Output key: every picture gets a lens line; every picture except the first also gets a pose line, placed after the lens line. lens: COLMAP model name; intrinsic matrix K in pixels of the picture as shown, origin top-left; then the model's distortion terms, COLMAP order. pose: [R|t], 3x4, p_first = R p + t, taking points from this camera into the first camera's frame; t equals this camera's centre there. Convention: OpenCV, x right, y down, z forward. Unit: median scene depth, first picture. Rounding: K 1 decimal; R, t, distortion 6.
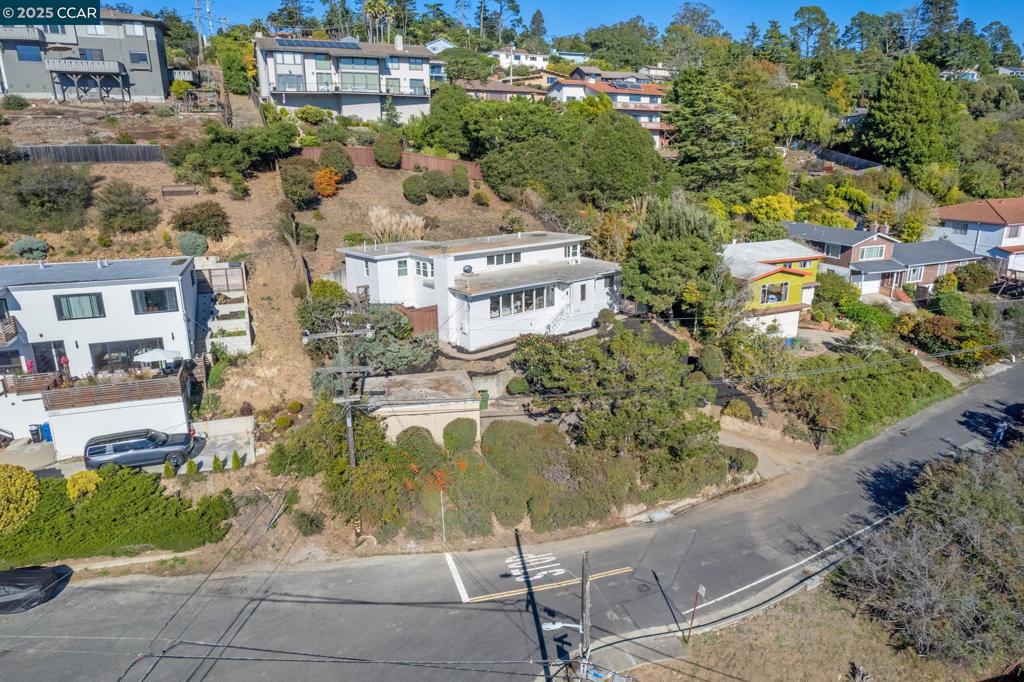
lens RADIAL K [[661.6, 0, 516.5], [0, 661.6, 347.3], [0, 0, 1]] dist [-0.095984, 0.089399]
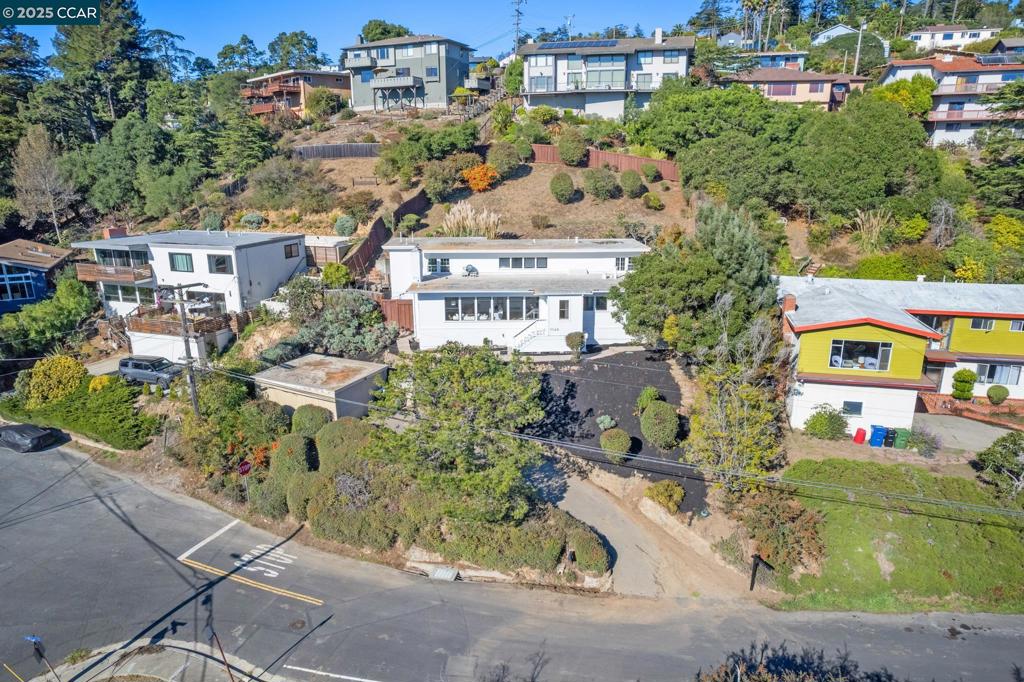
lens RADIAL K [[661.6, 0, 516.5], [0, 661.6, 347.3], [0, 0, 1]] dist [-0.095984, 0.089399]
pose [[0.771434, 0.175566, -0.611609, 0.523605], [-0.178894, 0.982255, 0.056320, -0.064655], [0.610644, 0.065966, 0.789153, 0.260858]]
